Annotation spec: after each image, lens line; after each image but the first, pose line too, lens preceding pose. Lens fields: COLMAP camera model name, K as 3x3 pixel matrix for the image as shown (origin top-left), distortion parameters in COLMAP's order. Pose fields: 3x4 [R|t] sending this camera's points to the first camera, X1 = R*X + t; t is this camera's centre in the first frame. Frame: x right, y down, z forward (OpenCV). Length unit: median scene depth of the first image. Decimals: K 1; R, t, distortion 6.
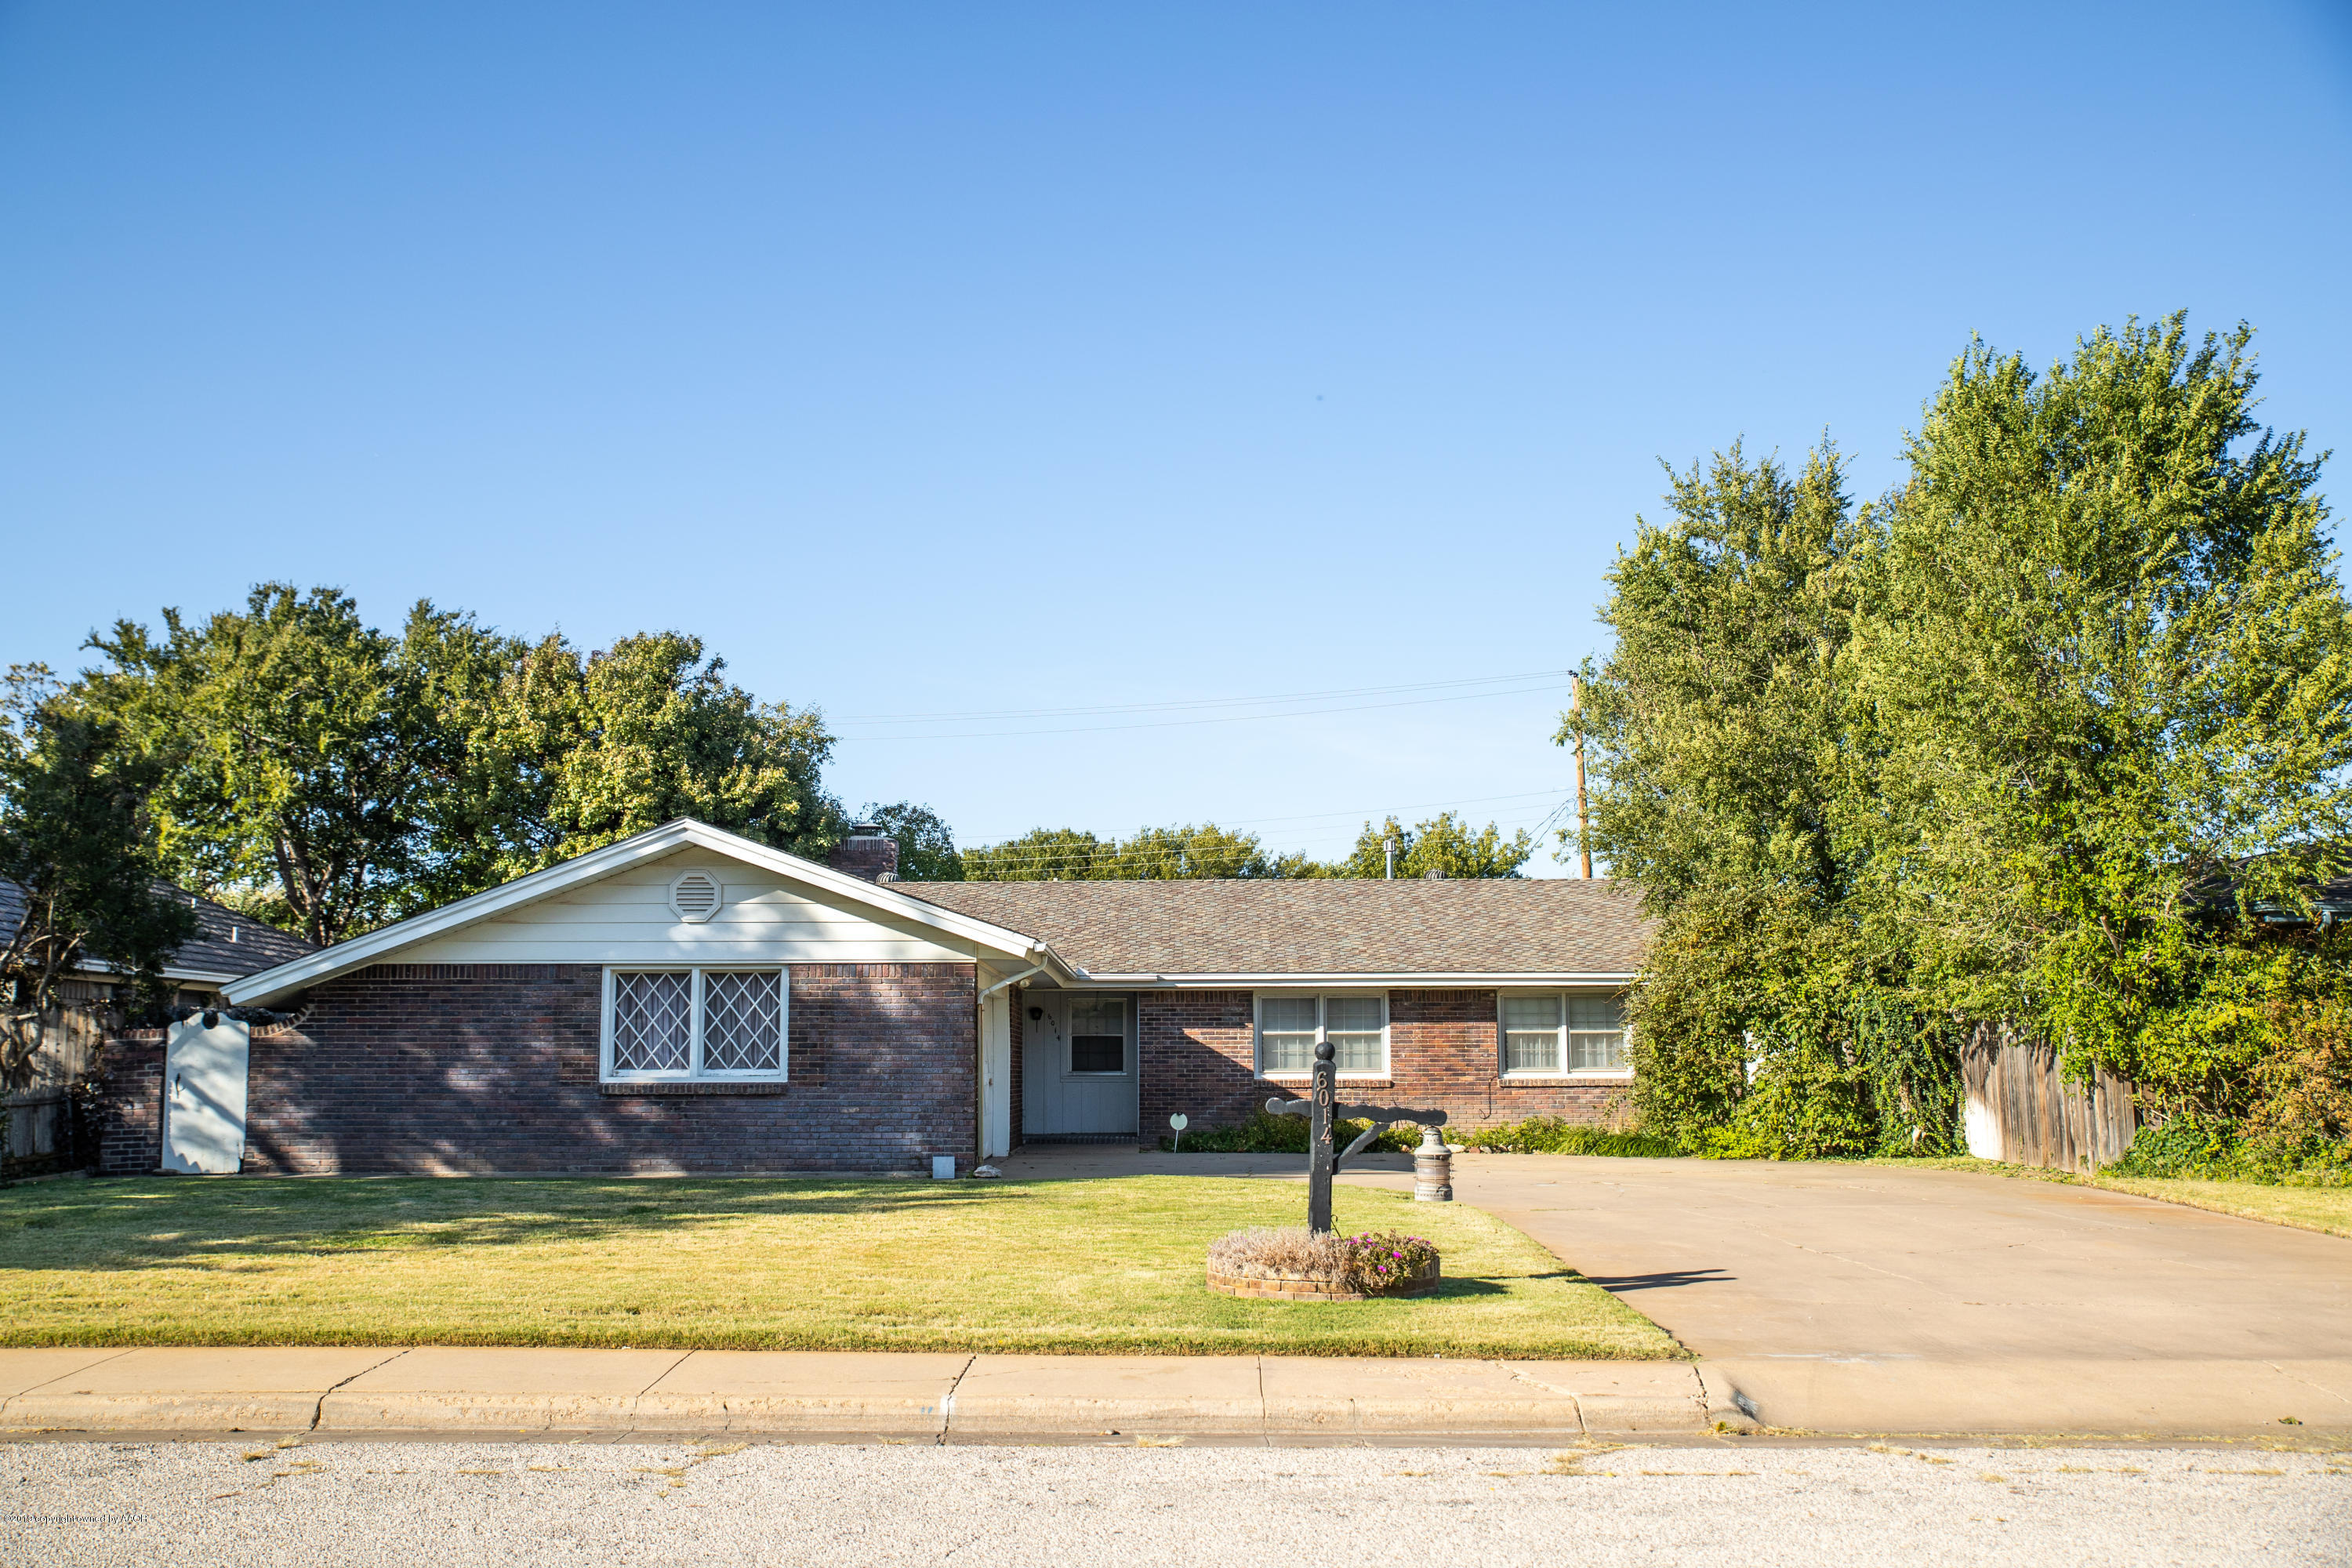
lens RADIAL K [[2339.4, 0, 1174.7], [0, 2339.4, 762.3], [0, 0, 1]] dist [-0.055922, 0.146011]
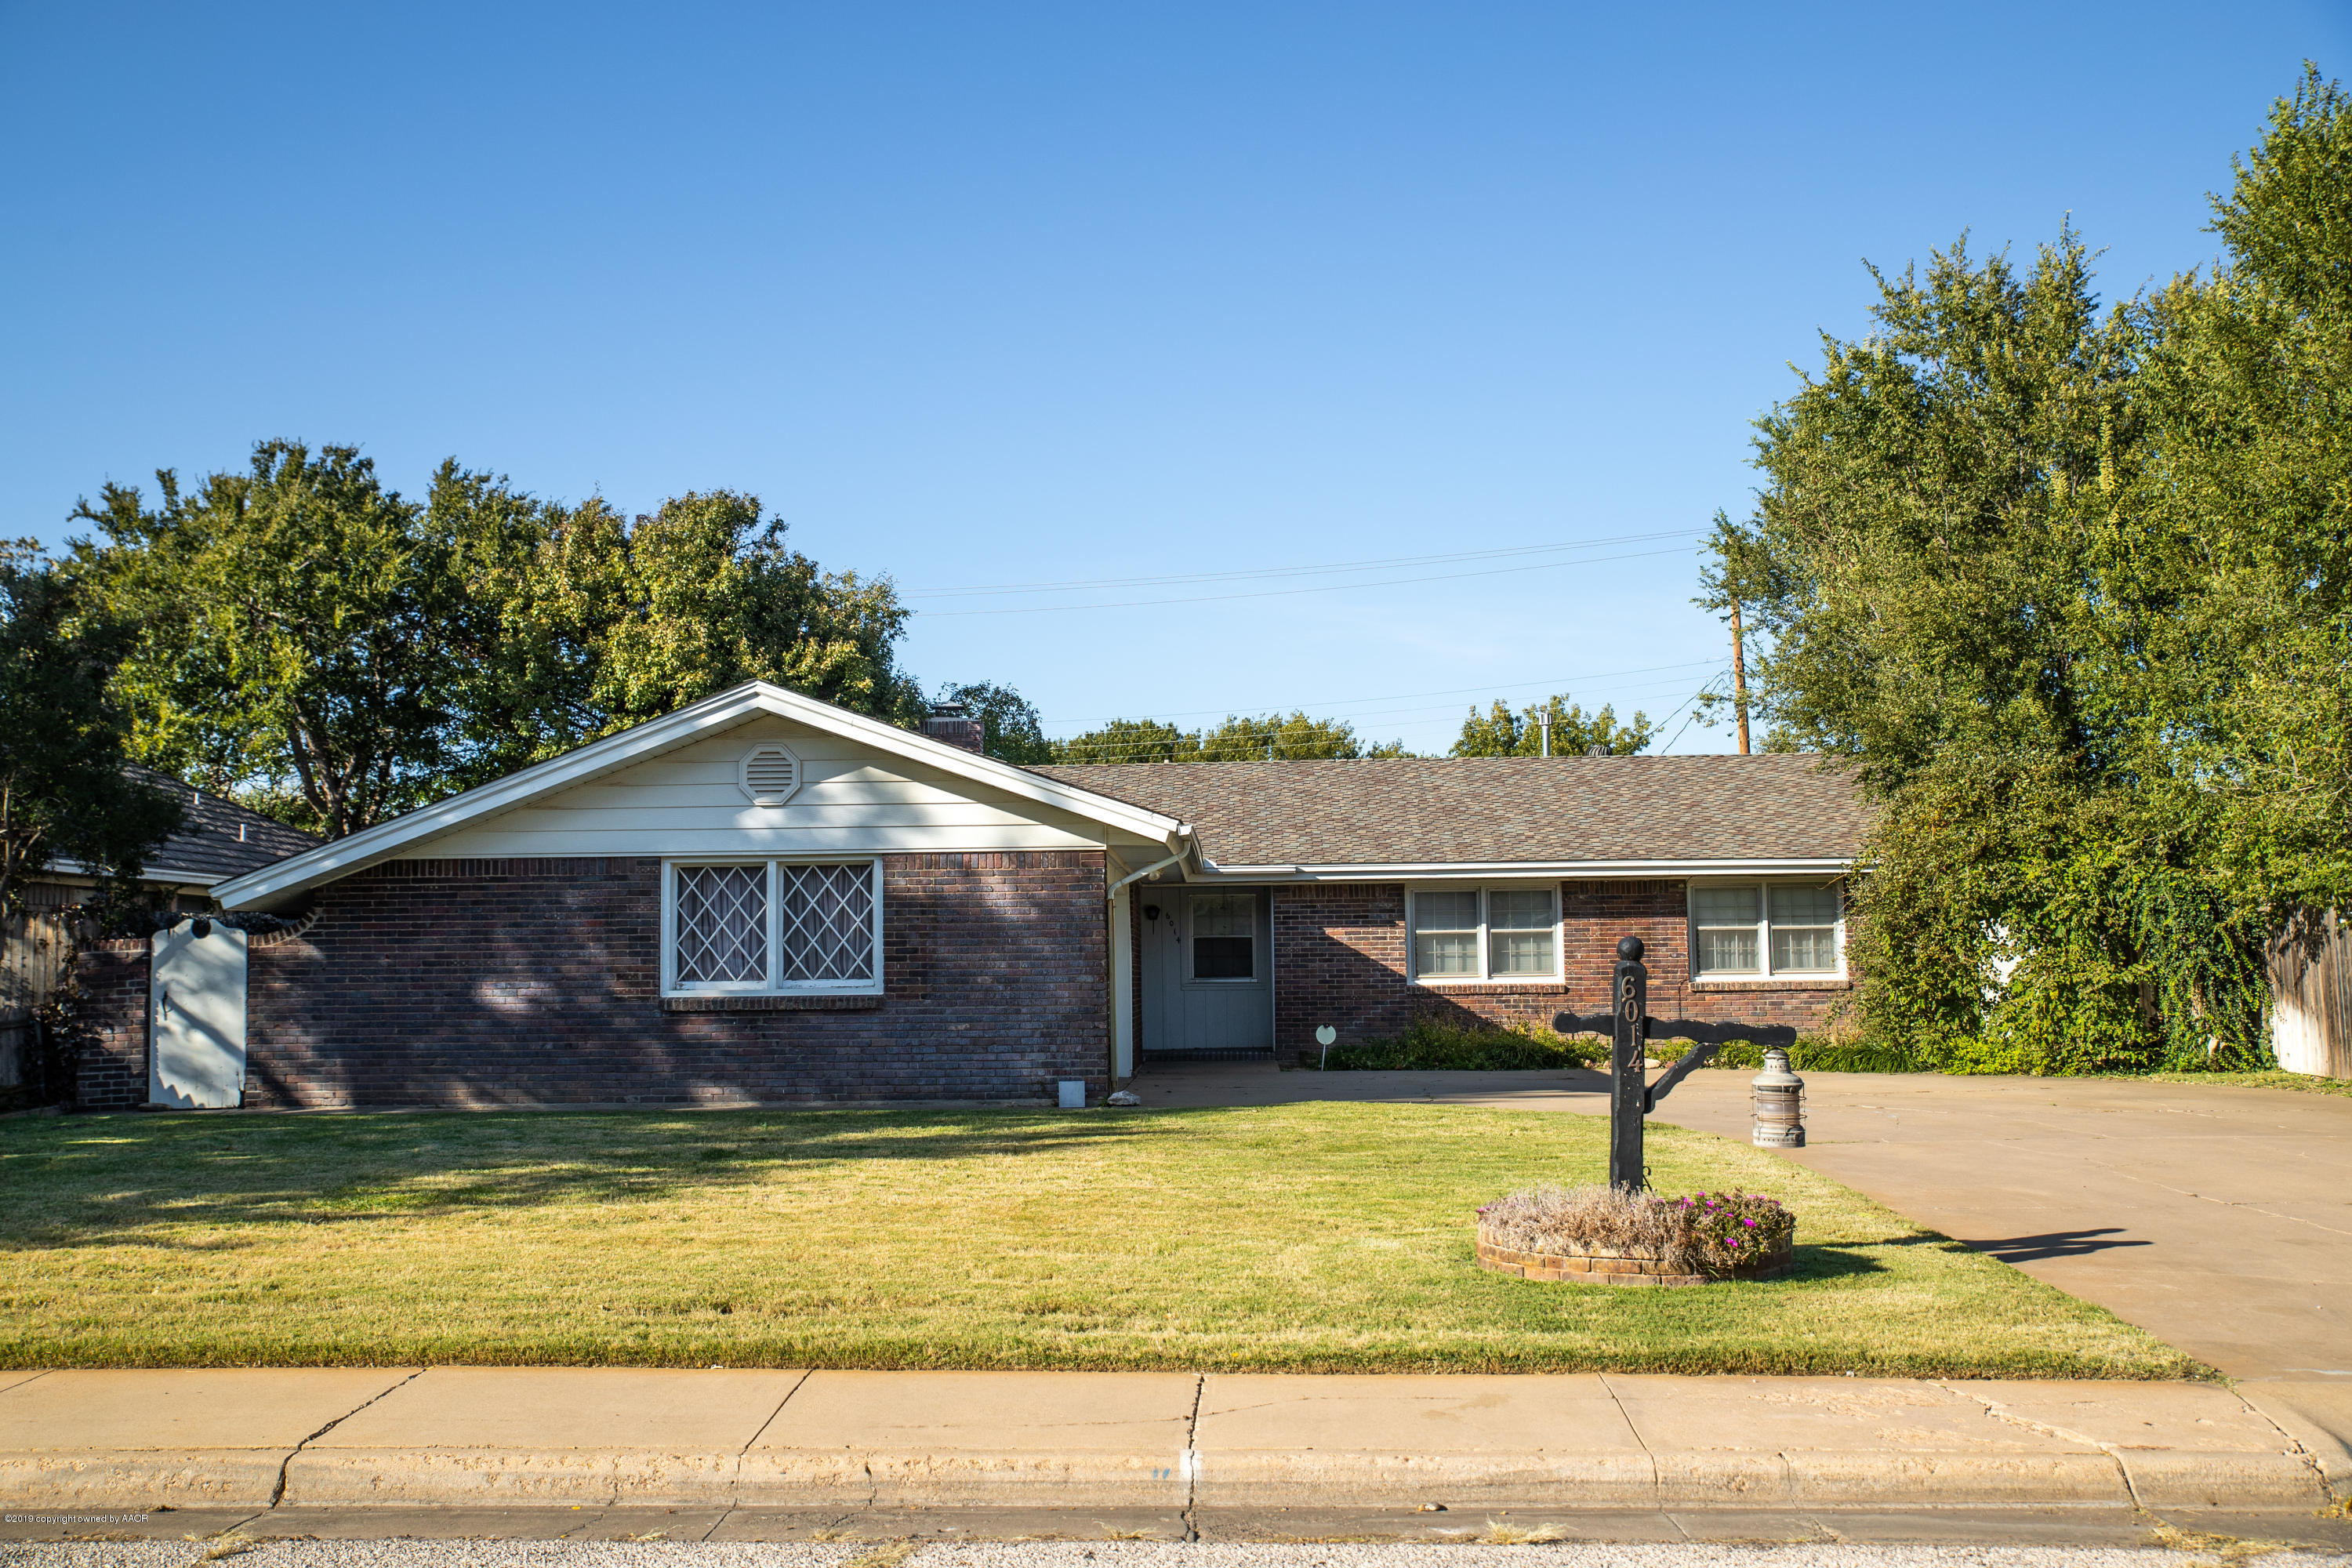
lens RADIAL K [[2390.4, 0, 1145.3], [0, 2390.4, 784.8], [0, 0, 1]] dist [-0.053466, 0.185567]
pose [[0.999307, -0.011701, -0.035349, -0.040417], [0.013493, 0.998613, 0.050897, 0.019272], [0.034704, -0.051339, 0.998078, 0.150006]]
